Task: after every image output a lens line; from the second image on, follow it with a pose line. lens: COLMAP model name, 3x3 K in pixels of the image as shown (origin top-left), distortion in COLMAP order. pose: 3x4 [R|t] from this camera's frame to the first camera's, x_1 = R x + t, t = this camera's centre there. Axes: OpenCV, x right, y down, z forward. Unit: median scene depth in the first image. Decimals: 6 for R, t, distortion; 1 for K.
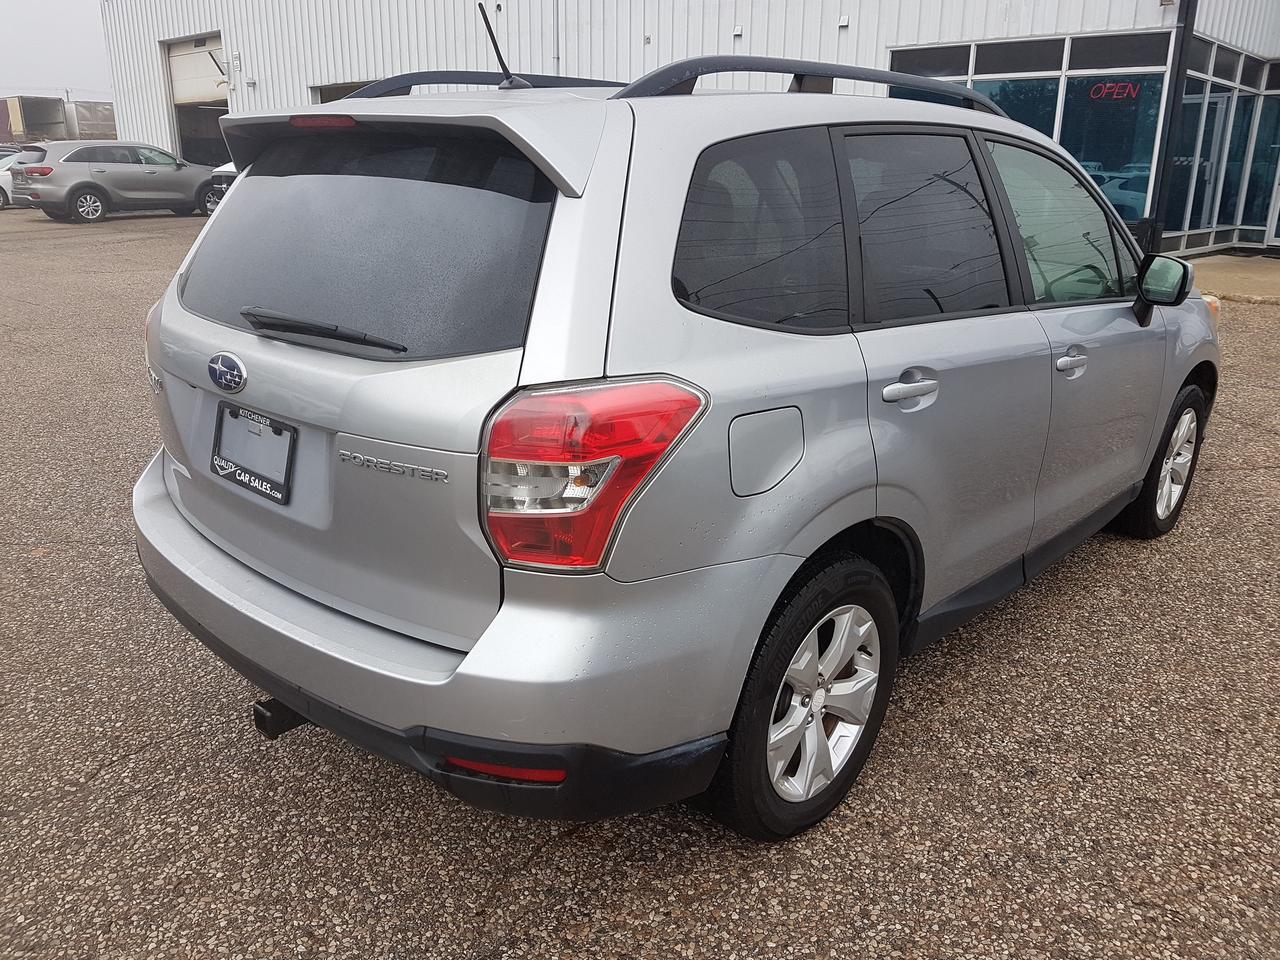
lens RADIAL K [[1001.1, 0, 643.7], [0, 1001.1, 492.8], [0, 0, 1]] dist [-0.036116, 0.020208]
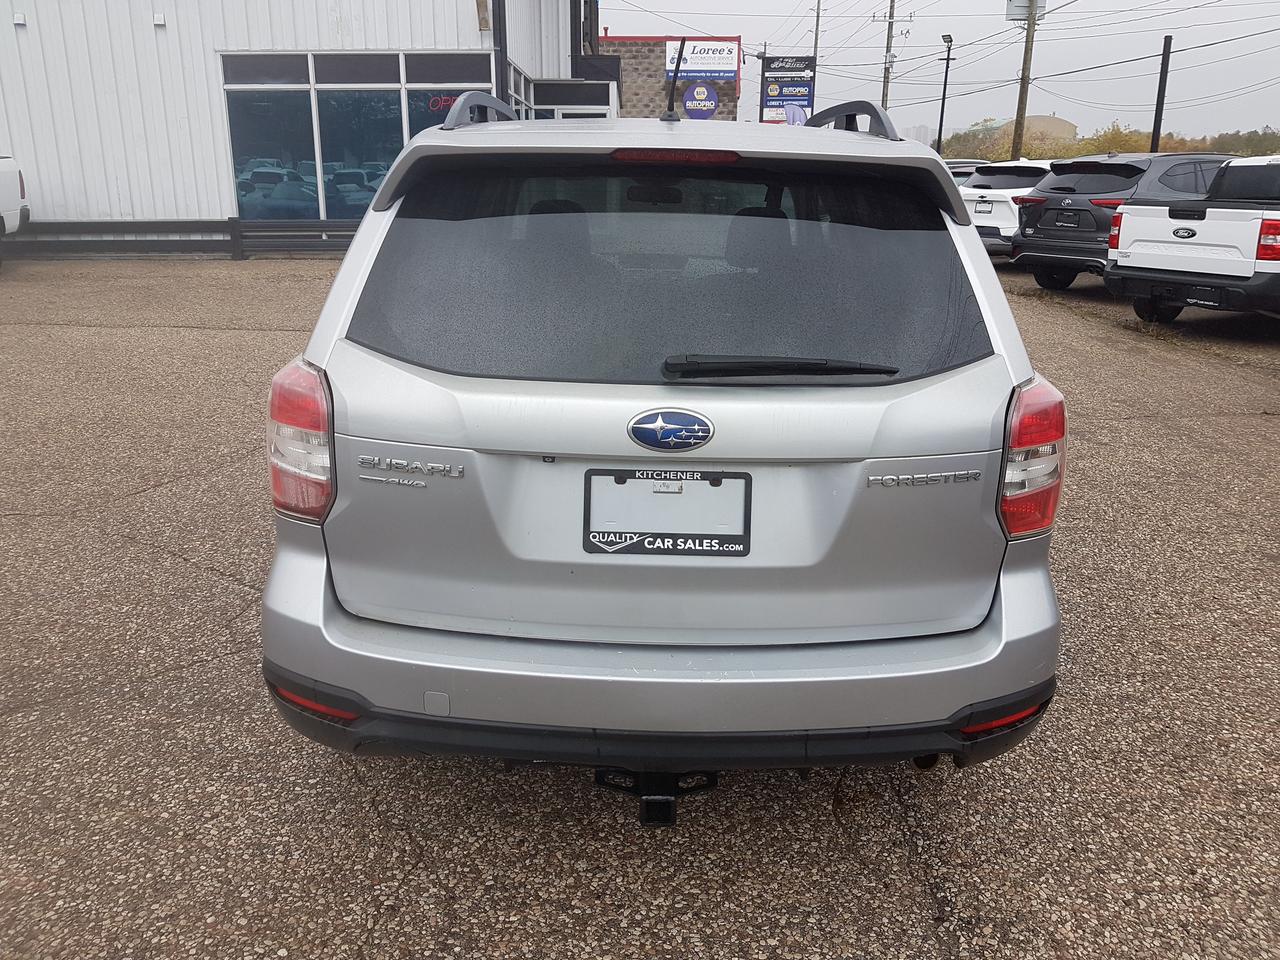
lens RADIAL K [[1001.1, 0, 642.2], [0, 1001.1, 467.2], [0, 0, 1]] dist [-0.036116, 0.020208]
pose [[0.737717, -0.196783, 0.645794, -0.849646], [0.213038, 0.975556, 0.053905, -0.117189], [-0.640616, 0.097812, 0.761606, 0.268372]]
